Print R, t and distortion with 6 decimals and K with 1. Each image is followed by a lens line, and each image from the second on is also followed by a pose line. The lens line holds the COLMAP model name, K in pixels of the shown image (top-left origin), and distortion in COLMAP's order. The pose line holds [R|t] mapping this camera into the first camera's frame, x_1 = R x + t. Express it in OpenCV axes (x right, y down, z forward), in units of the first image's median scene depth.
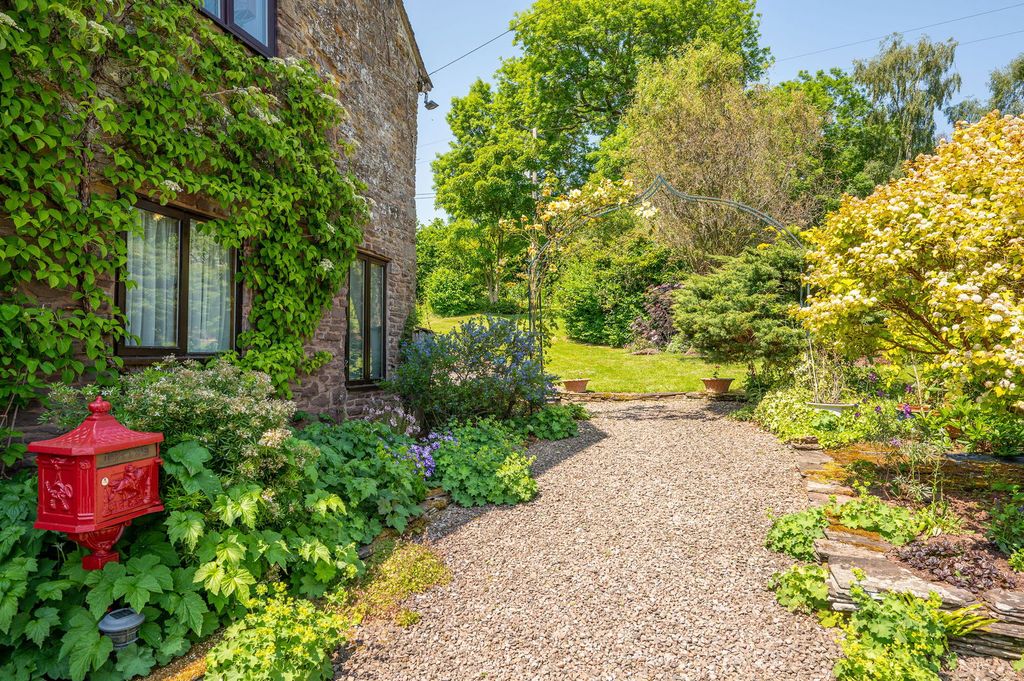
lens RADIAL K [[628.1, 0, 489.8], [0, 628.1, 368.0], [0, 0, 1]] dist [0.001623, 0.000211]
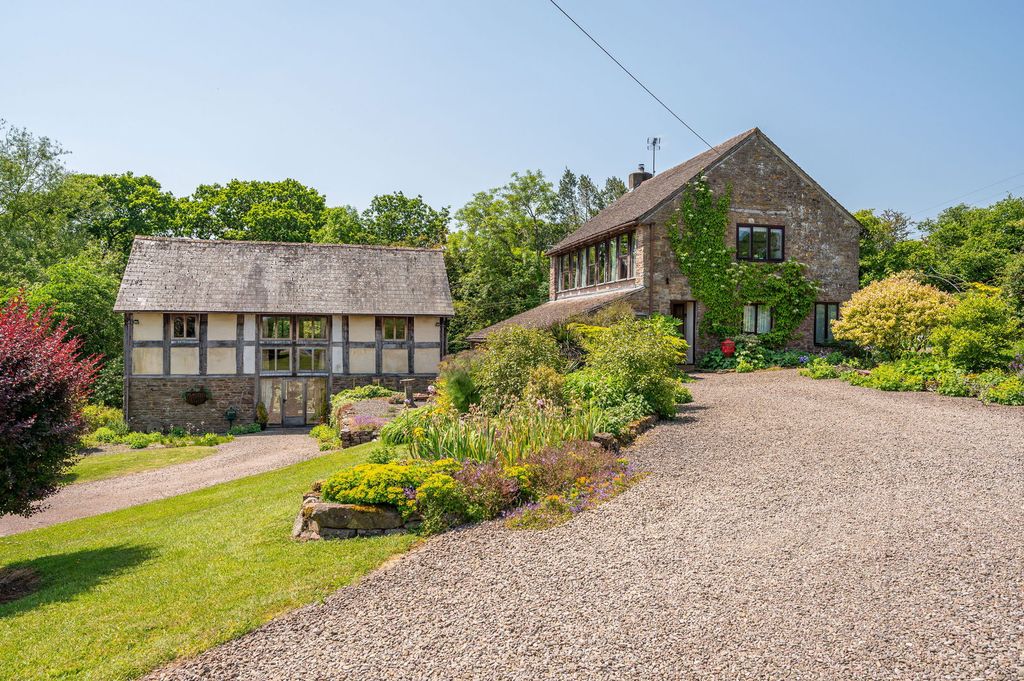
lens RADIAL K [[751.1, 0, 512.0], [0, 751.1, 340.5], [0, 0, 1]] dist [0.005374, -0.001075]
pose [[0.525631, -0.001651, -0.850711, 2.201241], [-0.027678, 0.999436, -0.019041, 0.122803], [0.850262, 0.033555, 0.525288, -2.311974]]
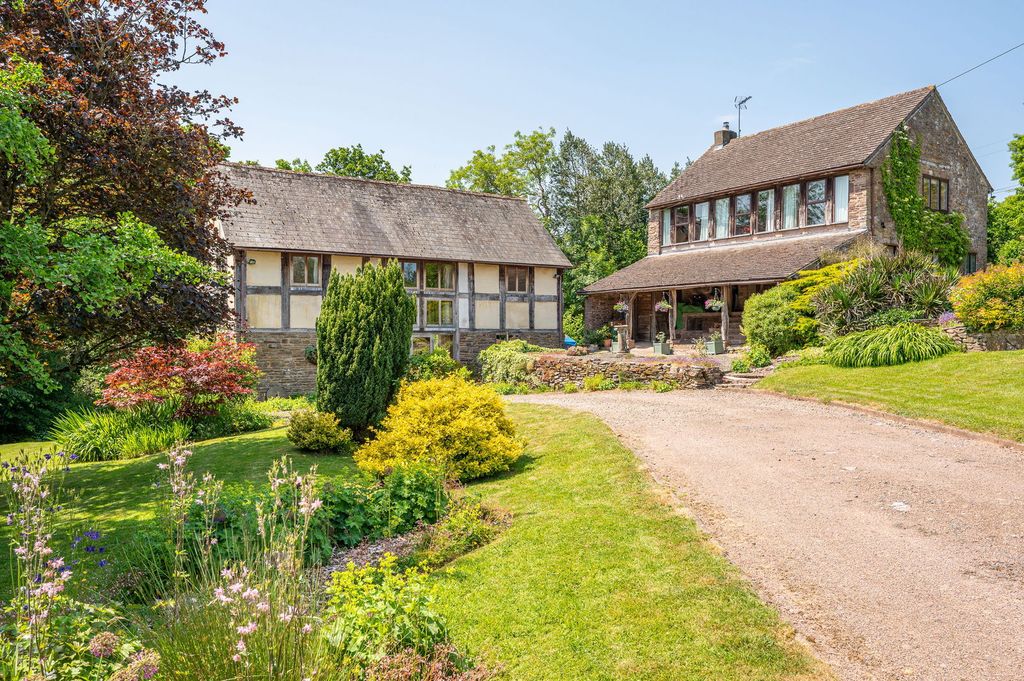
lens RADIAL K [[757.9, 0, 515.6], [0, 757.9, 339.3], [0, 0, 1]] dist [-0.000330, -0.004314]
pose [[0.773708, -0.002677, -0.633537, 0.510687], [-0.011654, 0.999762, -0.018458, 0.401575], [0.633436, 0.021664, 0.773492, -3.814576]]
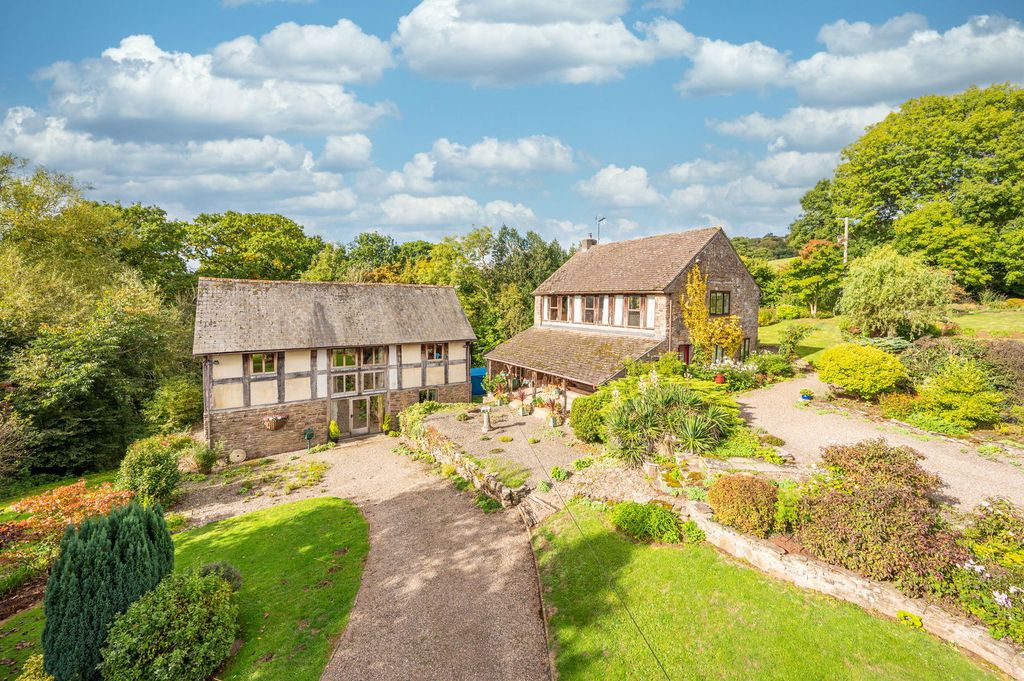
lens RADIAL K [[417.2, 0, 517.2], [0, 417.2, 317.0], [0, 0, 1]] dist [-0.000112, 0.000030]
pose [[0.770403, 0.021667, -0.637189, 0.517359], [-0.018363, 0.999762, 0.011794, -0.367781], [0.637293, 0.002615, 0.770617, -2.708398]]
